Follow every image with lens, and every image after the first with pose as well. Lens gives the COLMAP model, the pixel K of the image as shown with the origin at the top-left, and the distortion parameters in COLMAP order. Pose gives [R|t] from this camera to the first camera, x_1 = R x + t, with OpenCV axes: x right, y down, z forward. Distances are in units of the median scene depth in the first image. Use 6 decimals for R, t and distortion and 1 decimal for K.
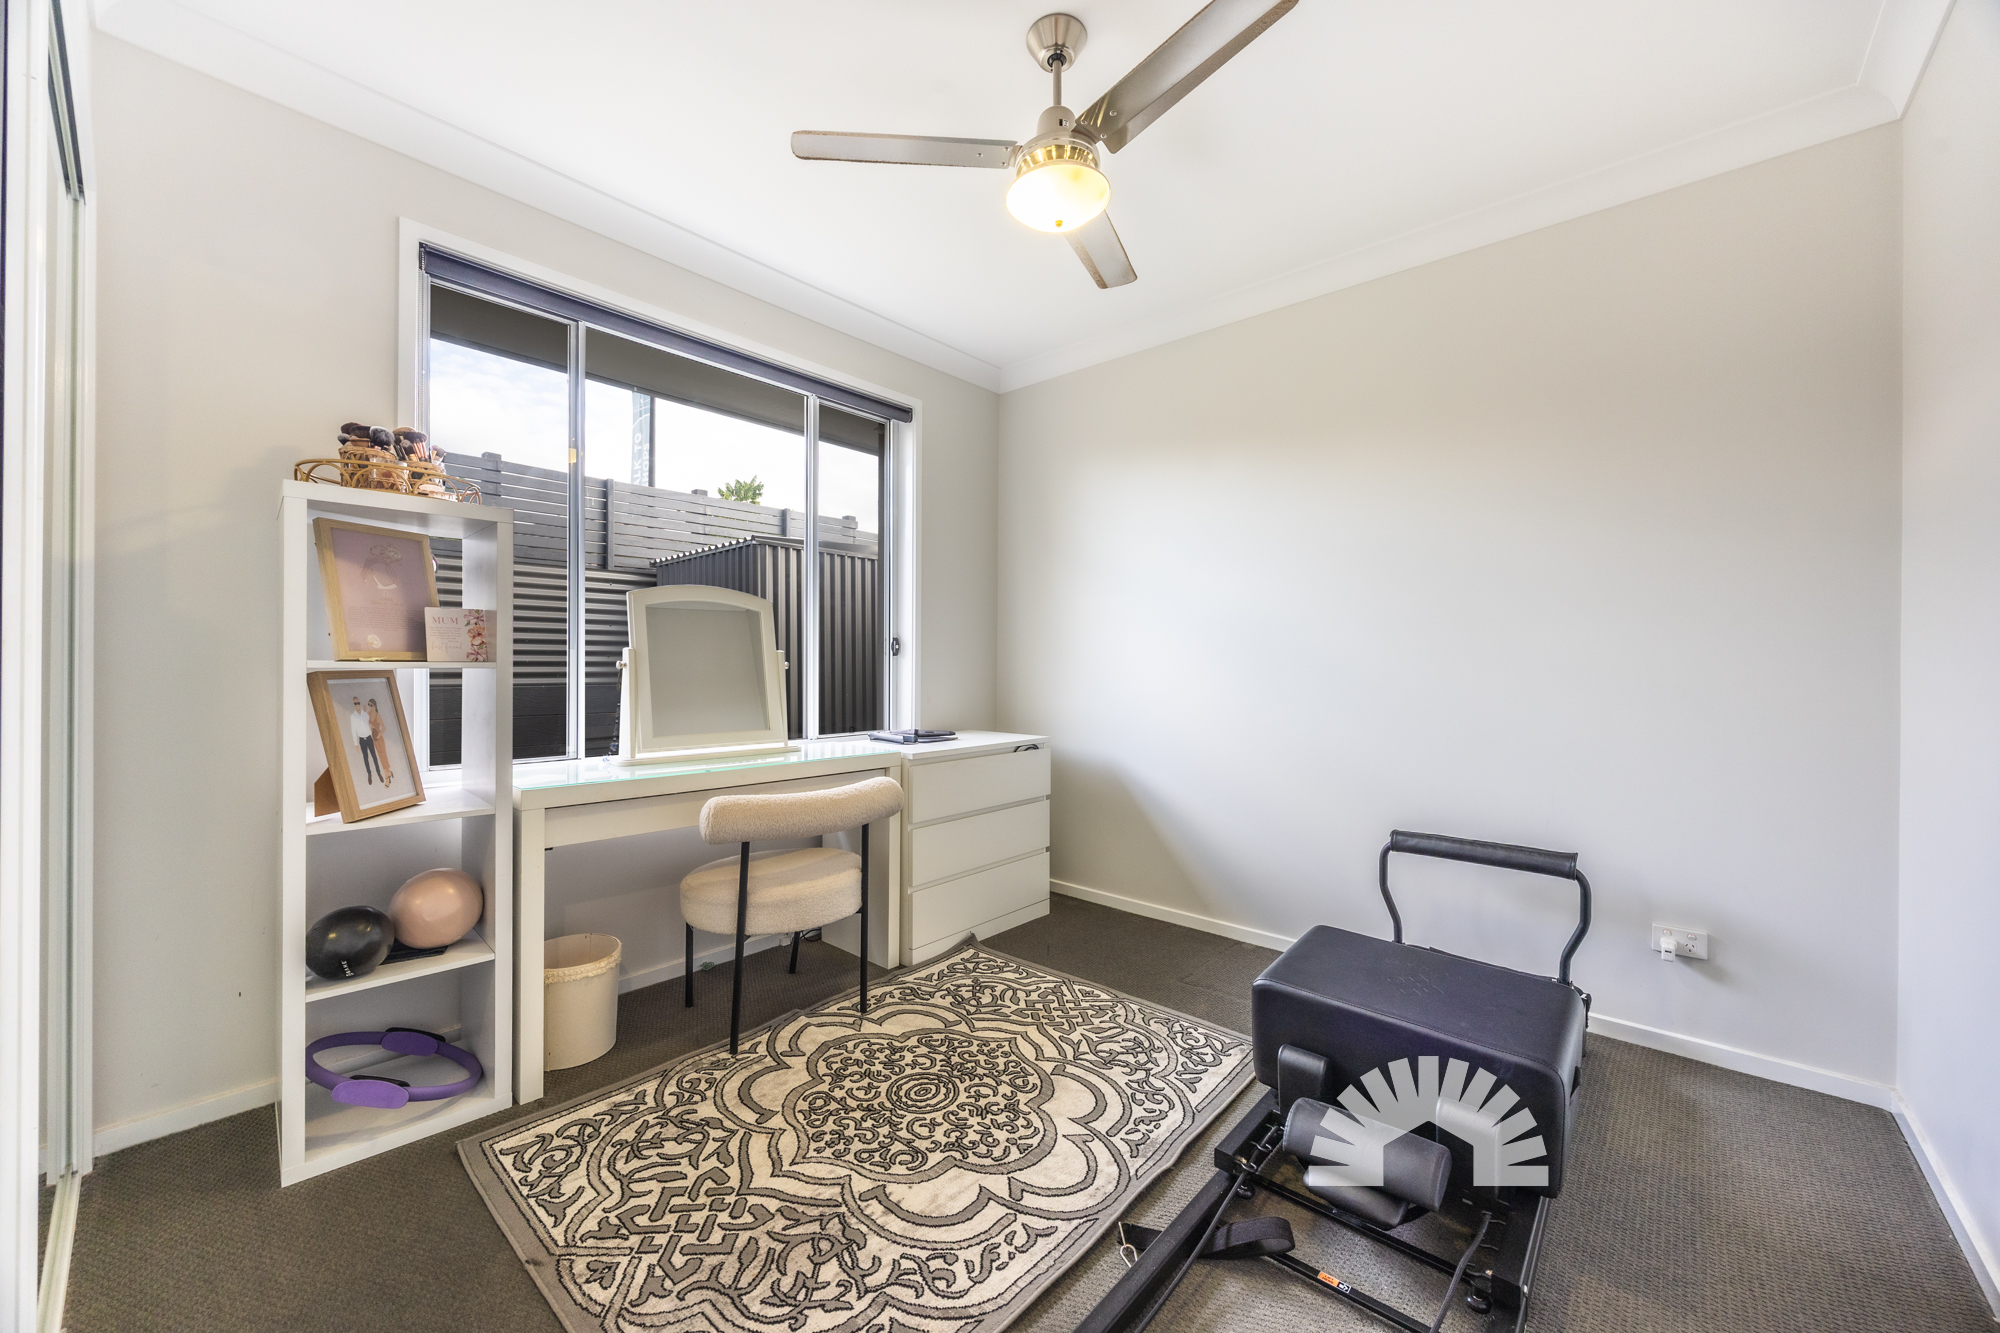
lens RADIAL K [[752.9, 0, 1002.1], [0, 752.9, 662.9], [0, 0, 1]] dist [0.000061, 0.000010]
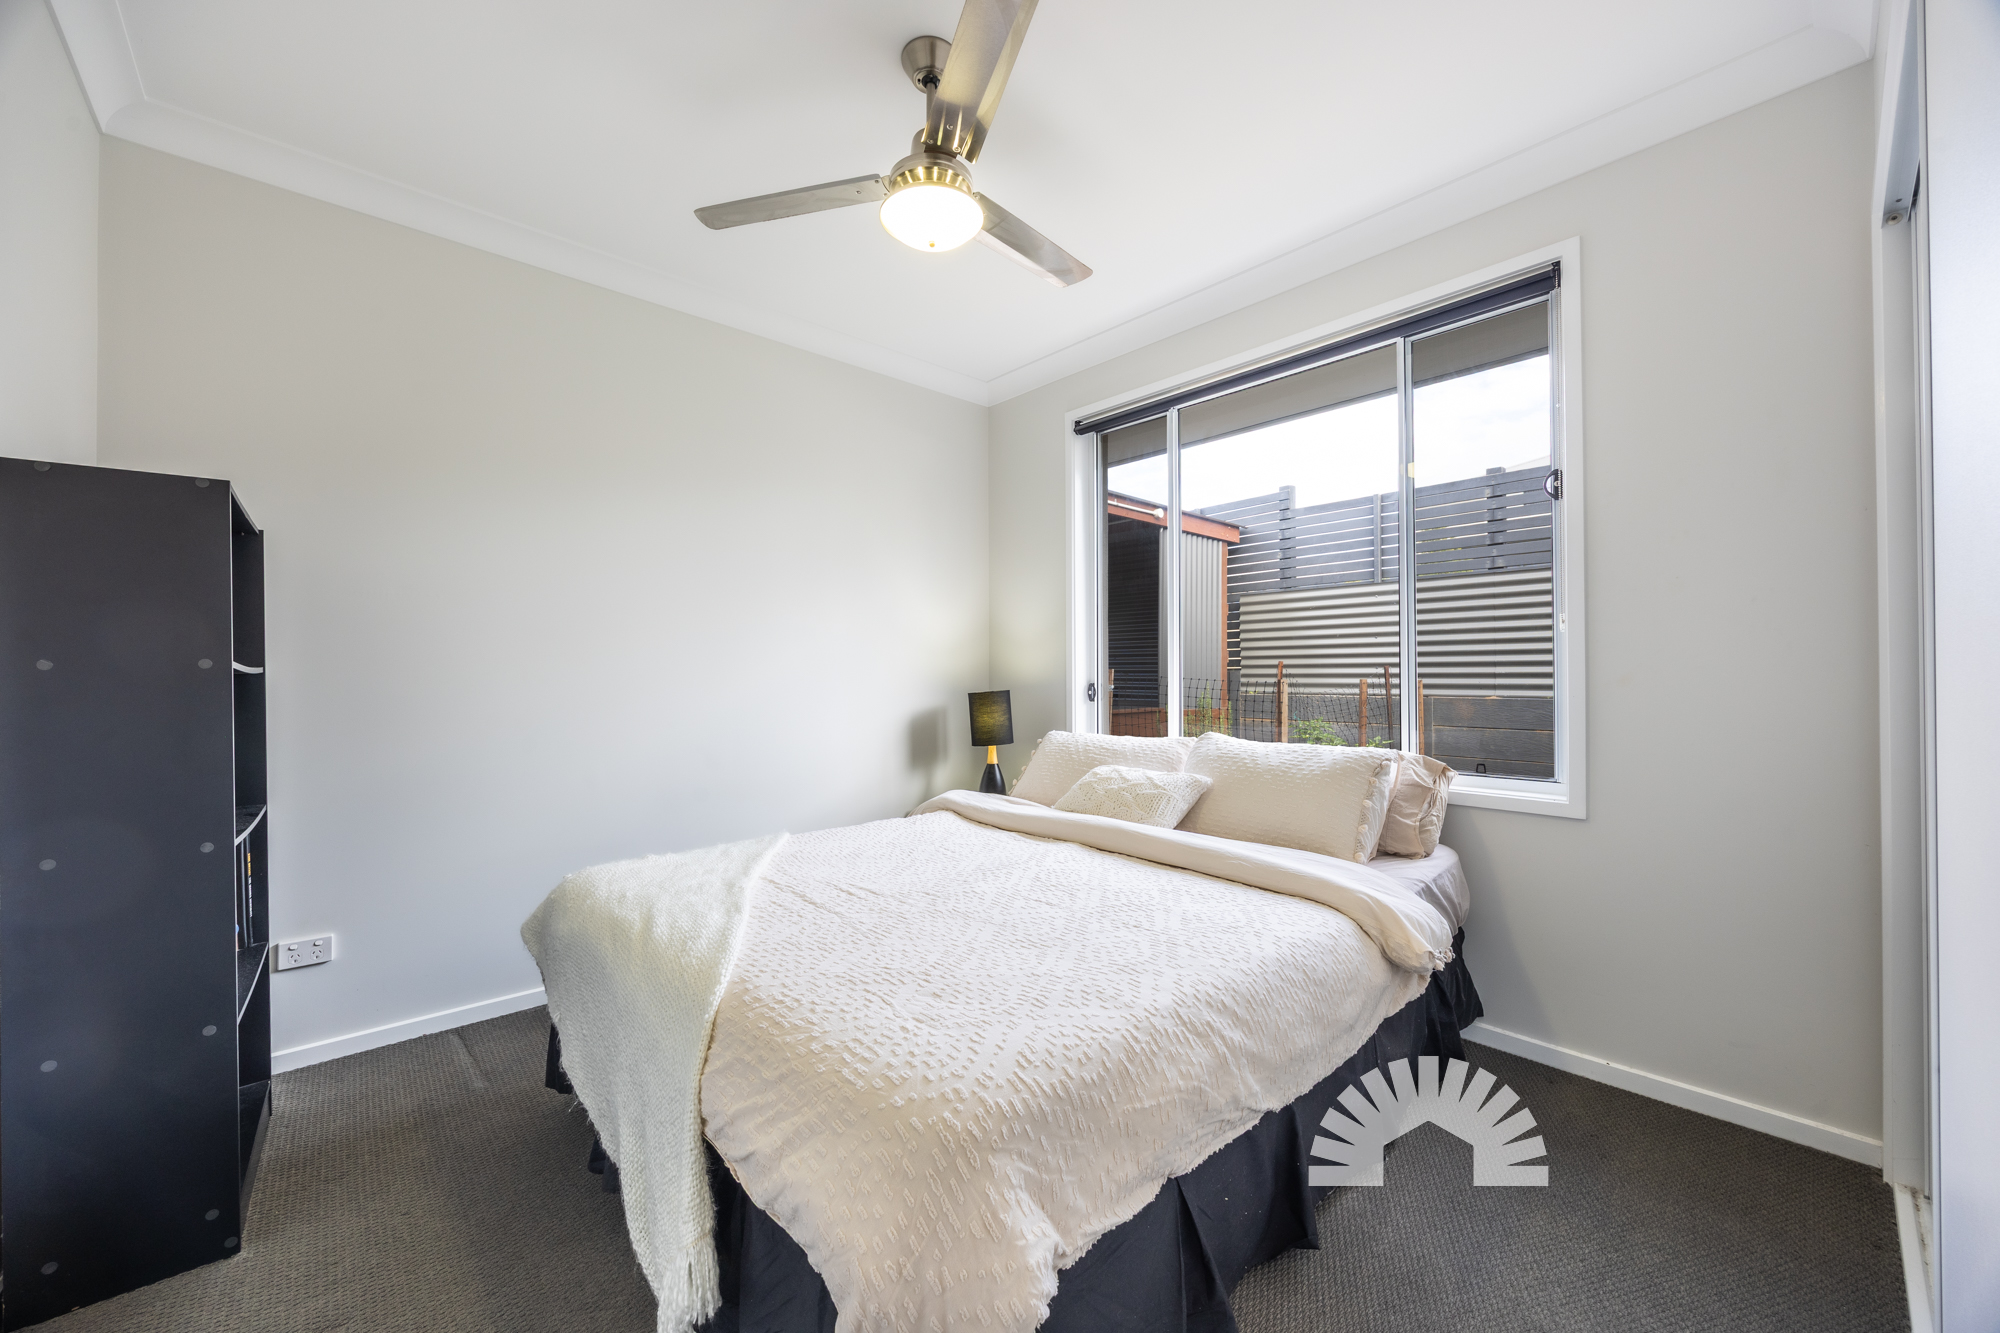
lens RADIAL K [[752.9, 0, 1003.6], [0, 752.9, 674.5], [0, 0, 1]] dist [0.000061, 0.000010]
pose [[-0.121566, -0.002523, -0.992580, 0.510759], [0.003517, 0.999989, -0.002973, -0.001415], [0.992577, -0.003852, -0.121556, 0.604339]]
